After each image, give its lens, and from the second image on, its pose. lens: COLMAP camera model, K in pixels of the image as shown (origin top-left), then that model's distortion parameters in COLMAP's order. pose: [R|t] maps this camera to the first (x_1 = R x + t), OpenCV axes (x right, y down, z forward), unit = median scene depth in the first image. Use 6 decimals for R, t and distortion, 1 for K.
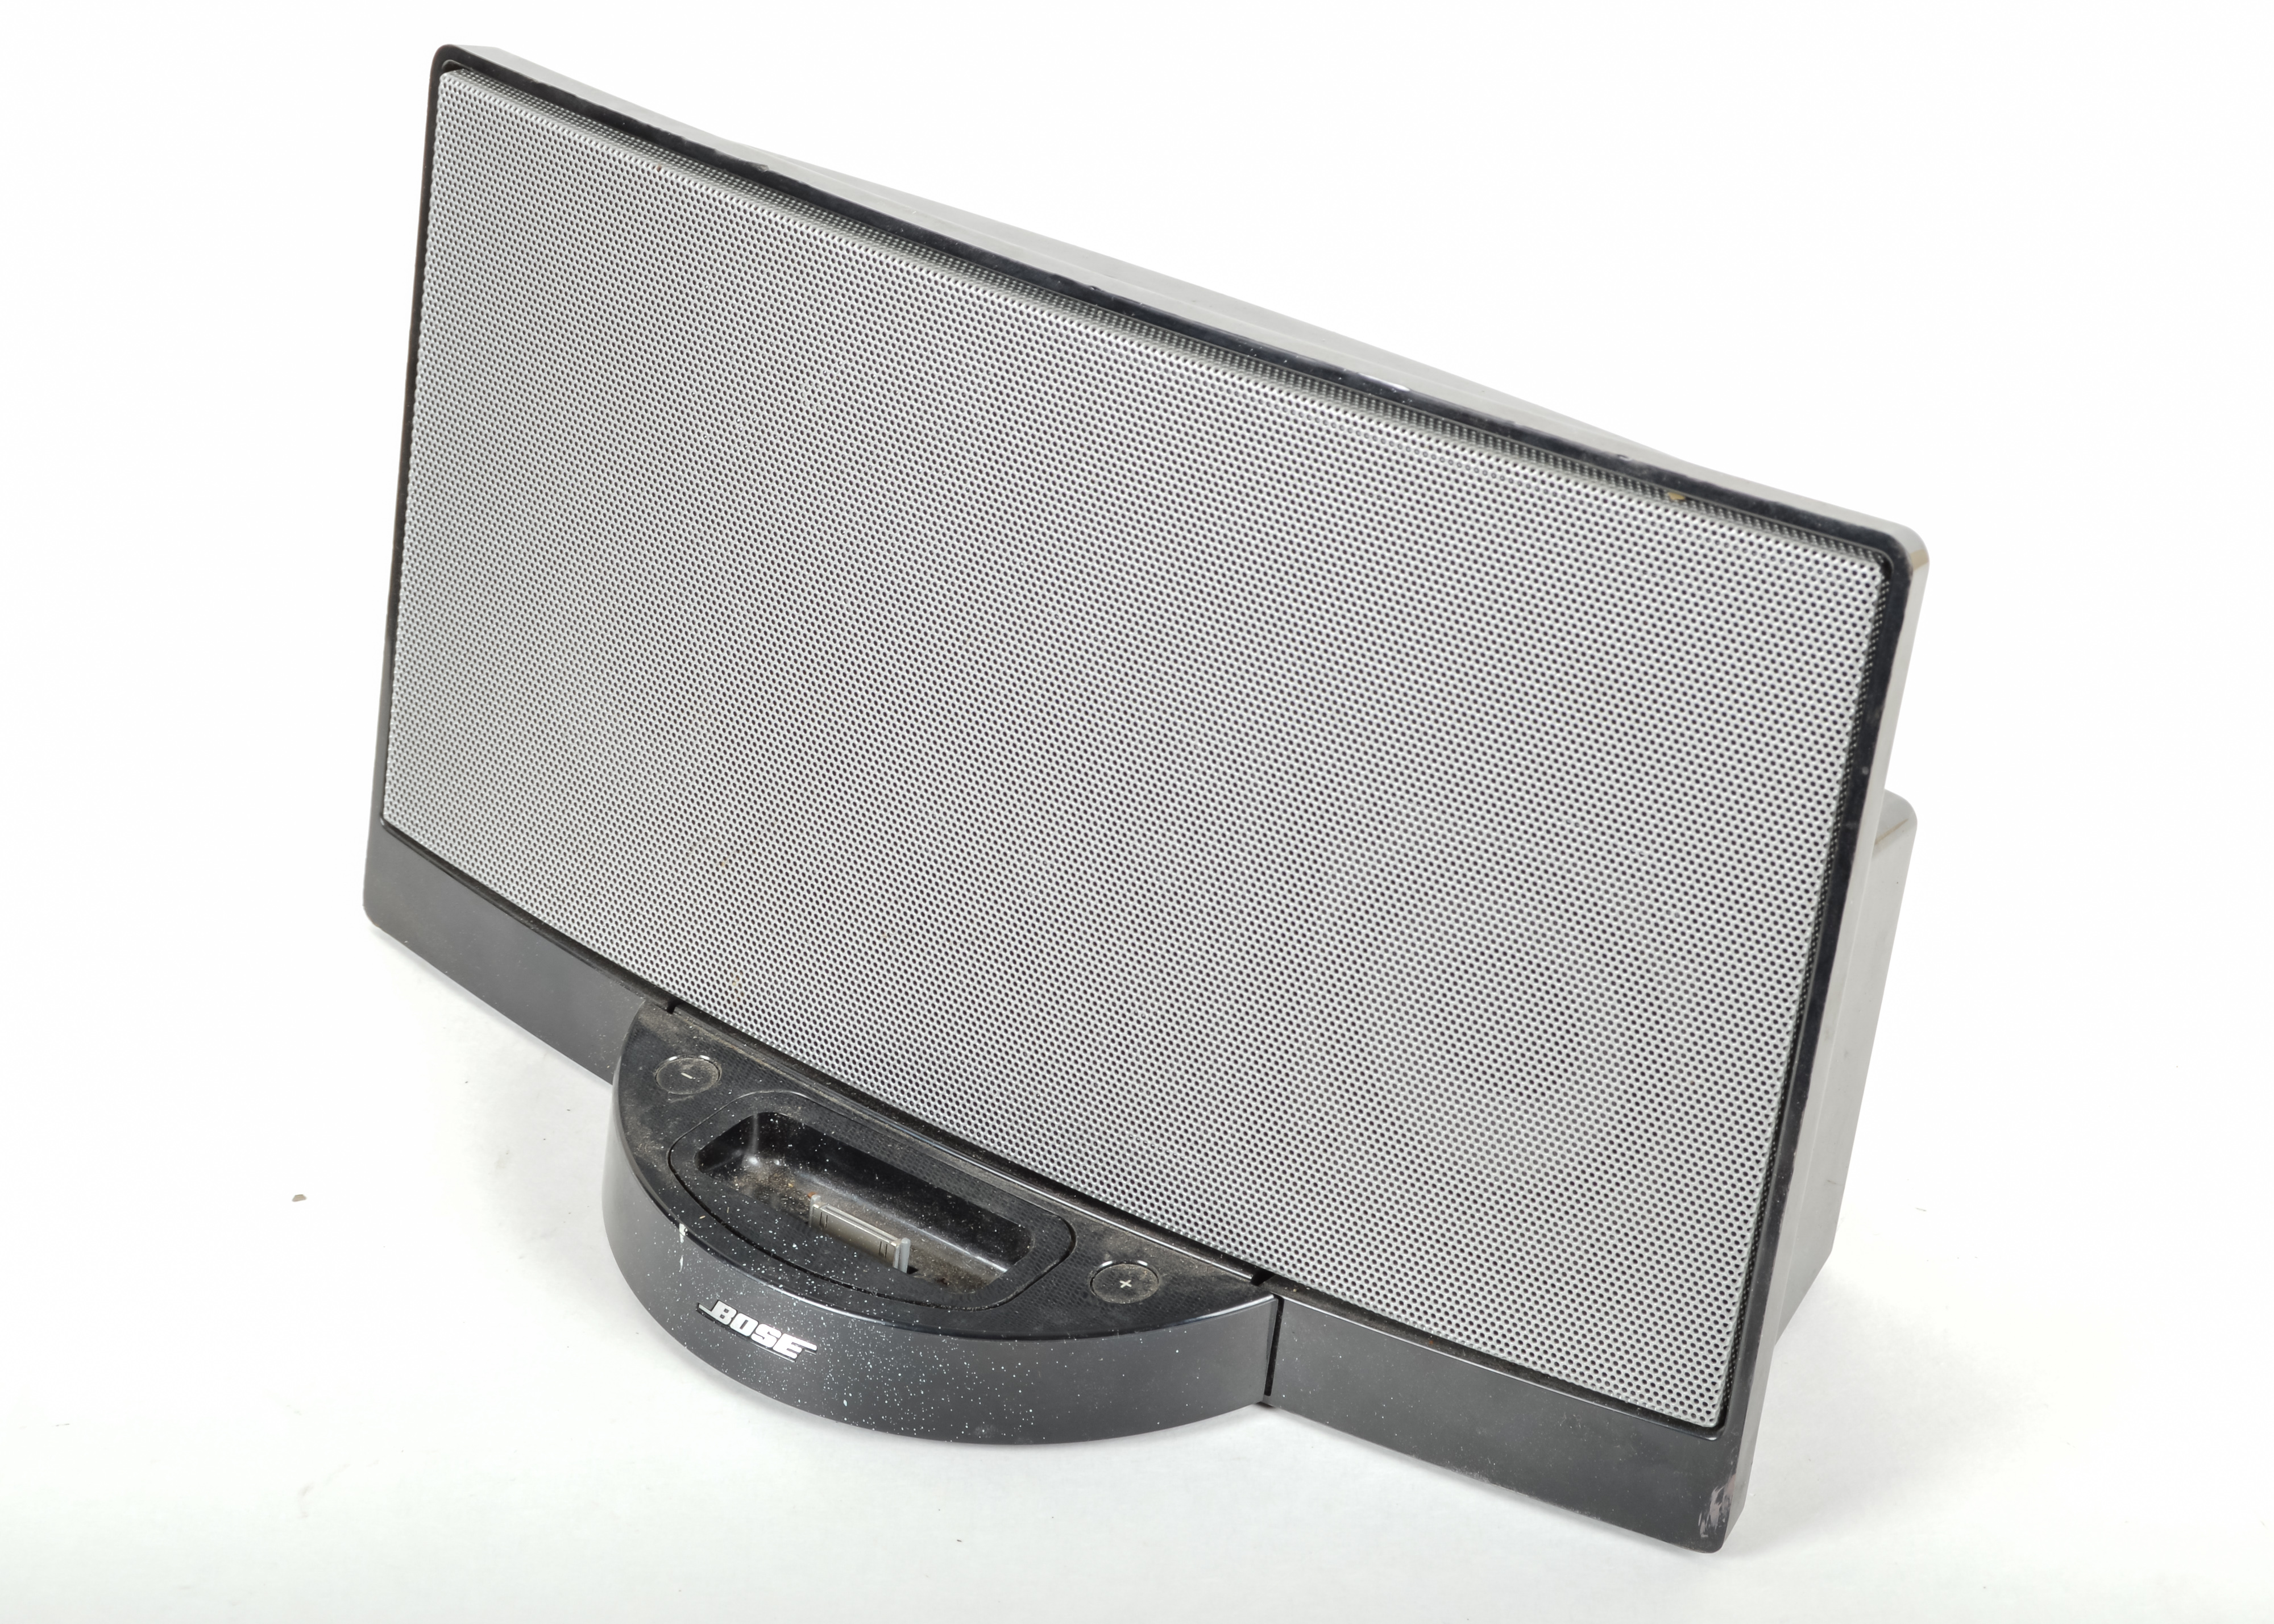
lens RADIAL K [[5293.7, 0, 1137.0], [0, 5293.7, 812.0], [0, 0, 1]] dist [0.015599, 0.081150]
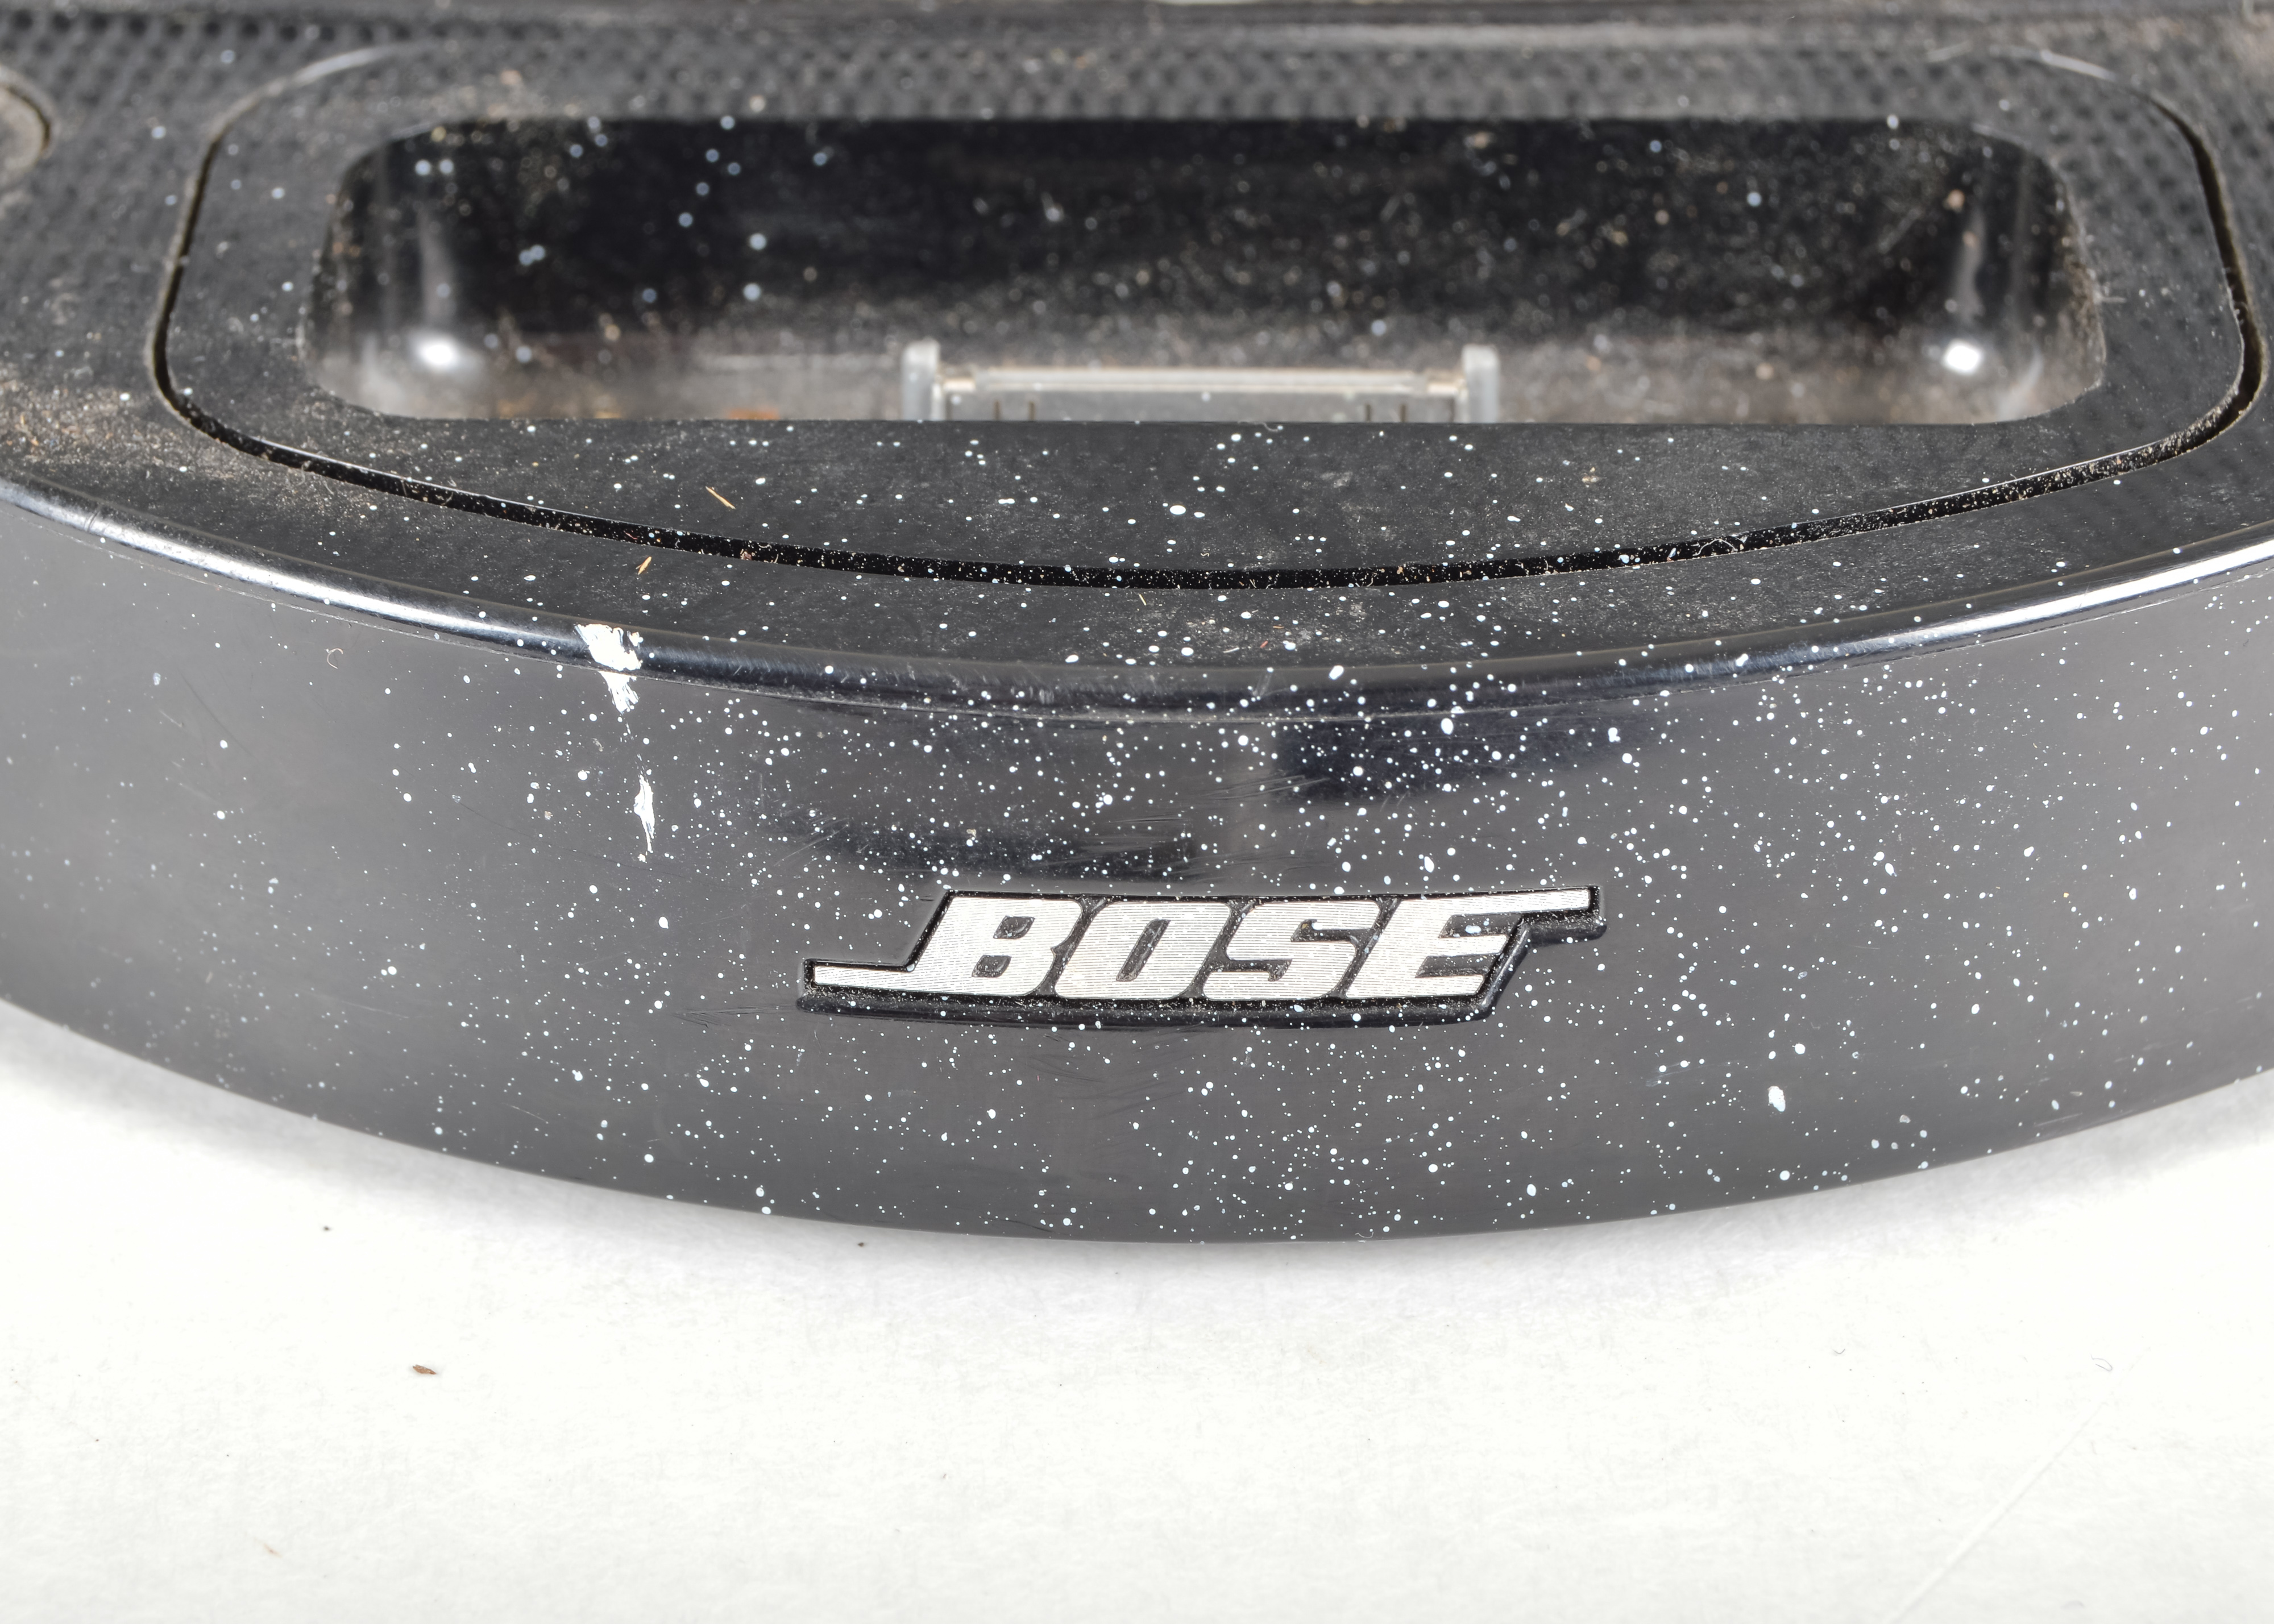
lens RADIAL K [[5829.0, 0, 1137.0], [0, 5829.0, 812.0], [0, 0, 1]] dist [0.023906, 0.443344]
pose [[0.784362, -0.342583, 0.517120, -0.185720], [0.319458, 0.937695, 0.136656, 0.062064], [-0.531717, 0.058010, 0.844933, 0.815919]]
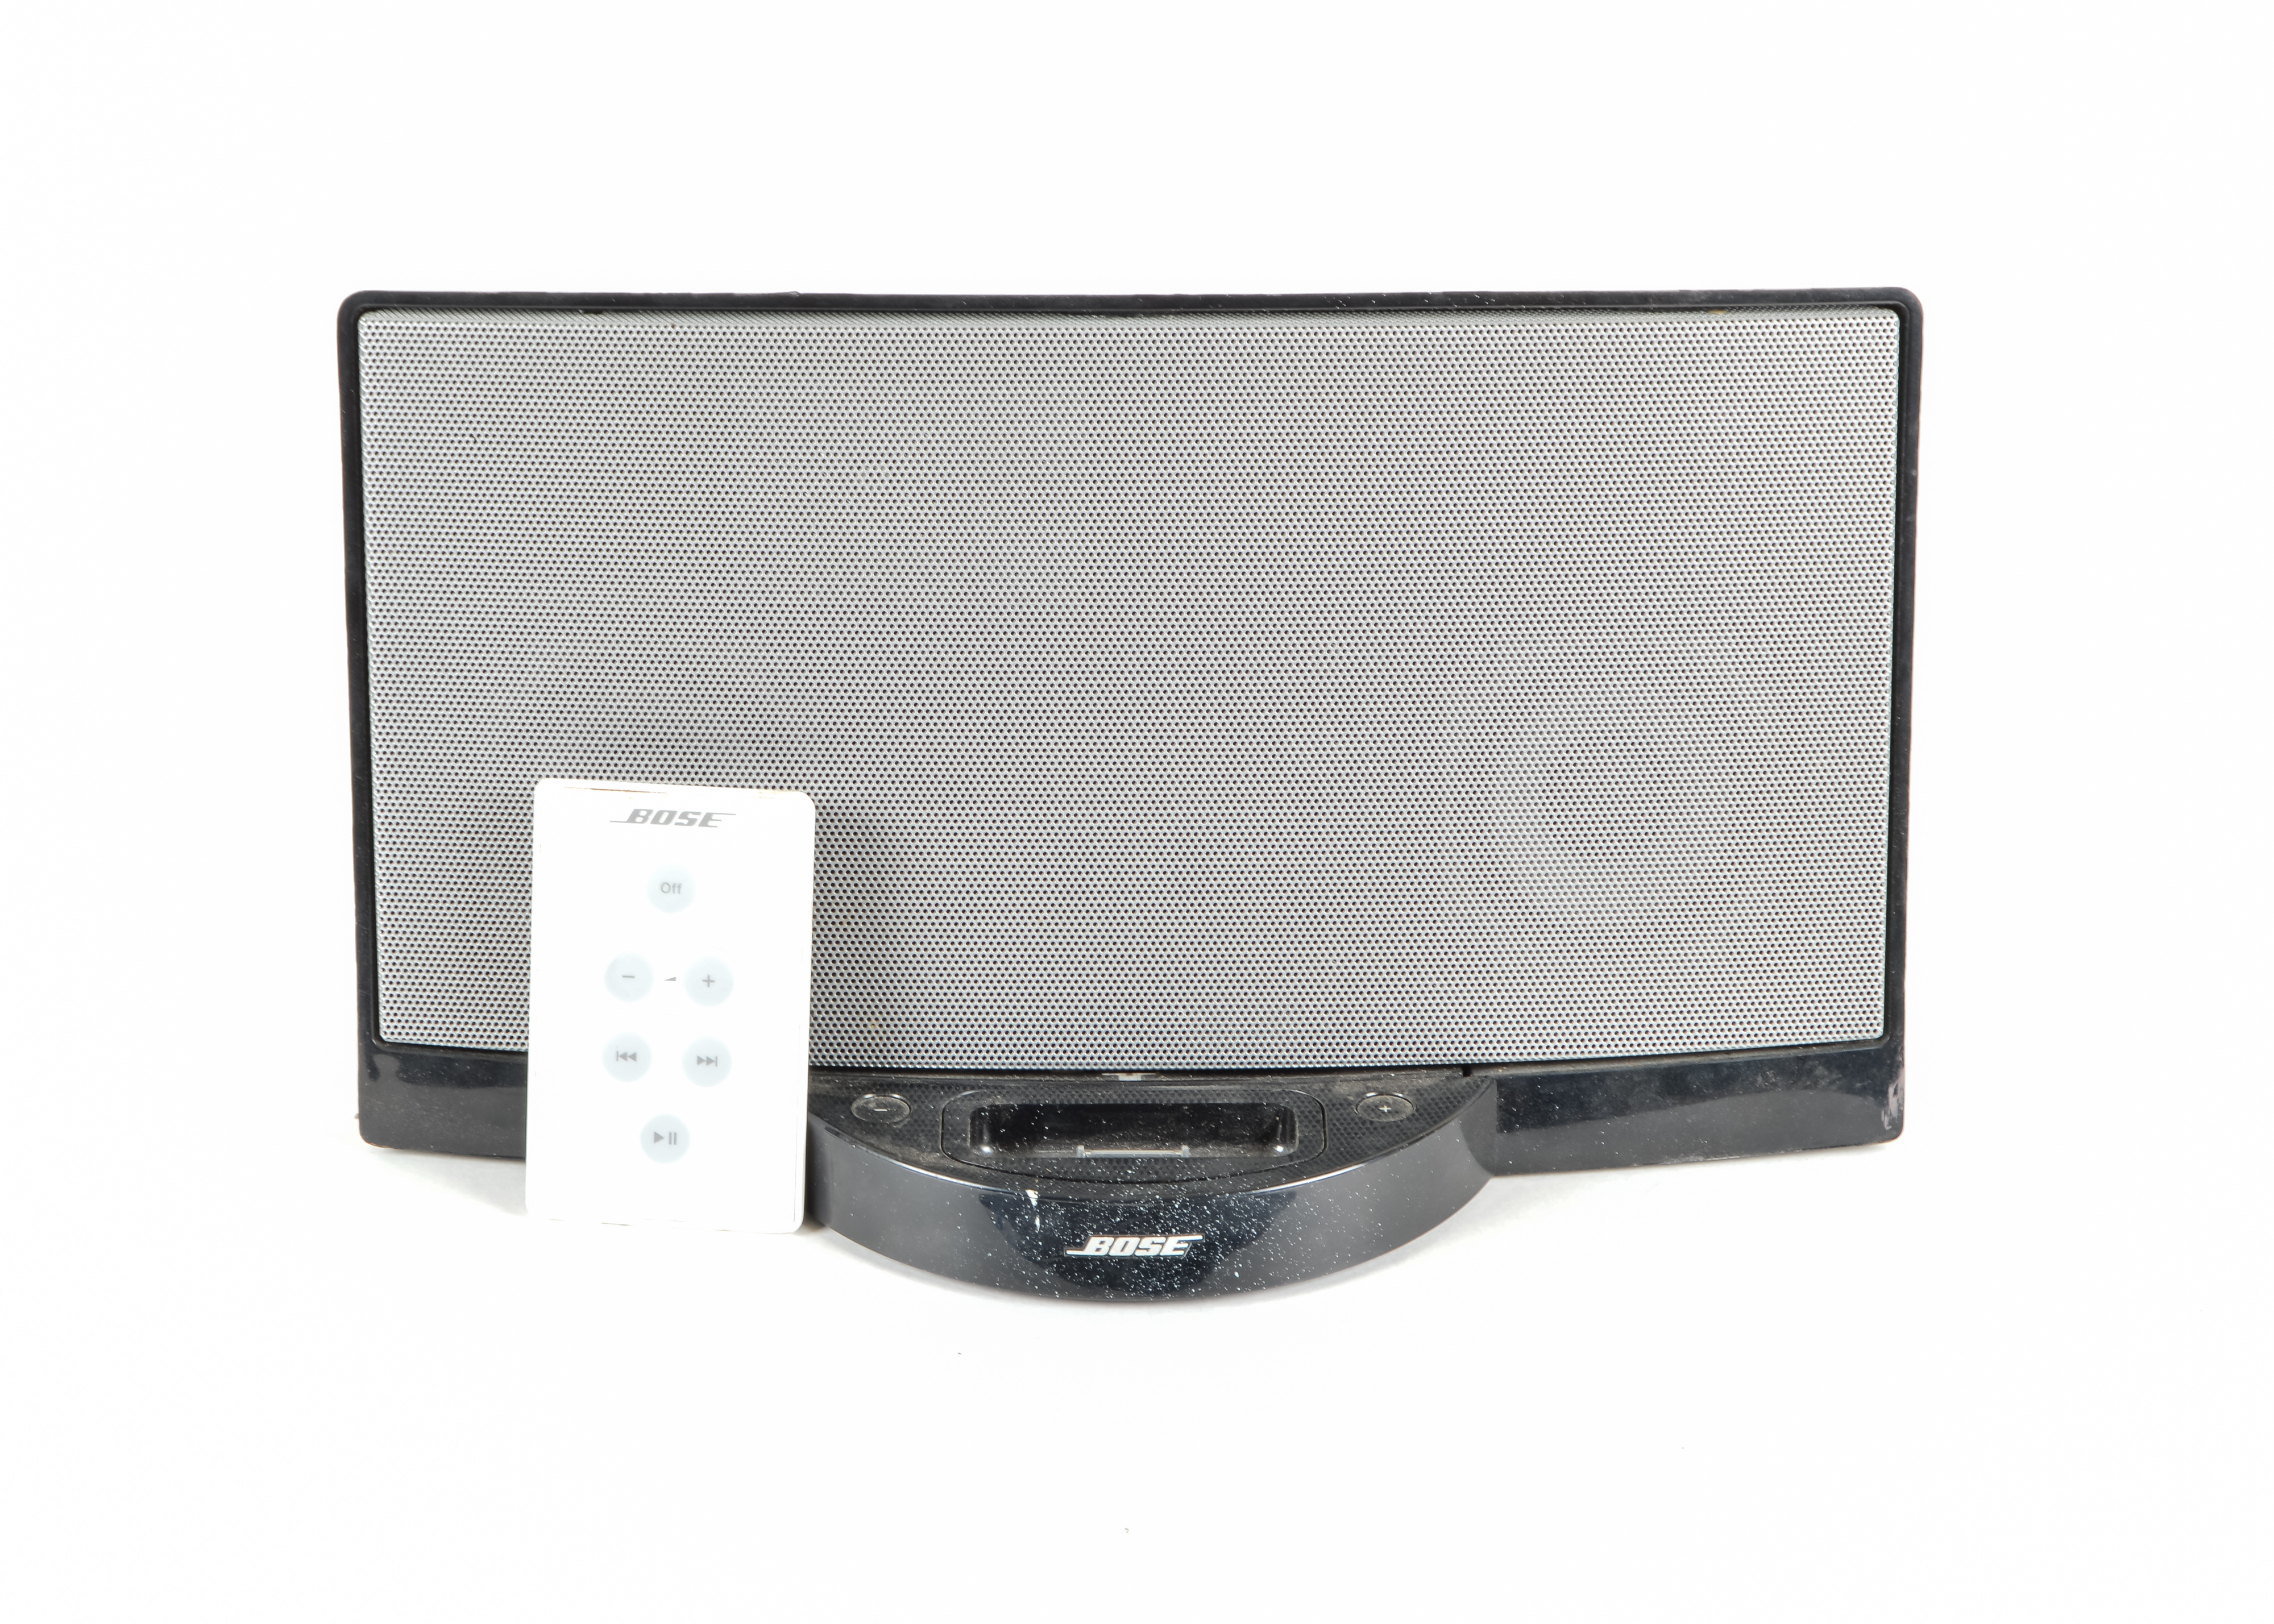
lens RADIAL K [[5829.0, 0, 1137.0], [0, 5829.0, 812.0], [0, 0, 1]] dist [0.023906, 0.443344]
pose [[0.771717, -0.249337, 0.585051, -0.783929], [0.324018, 0.945738, -0.024344, 0.039812], [-0.547235, 0.208354, 0.810631, -0.038637]]
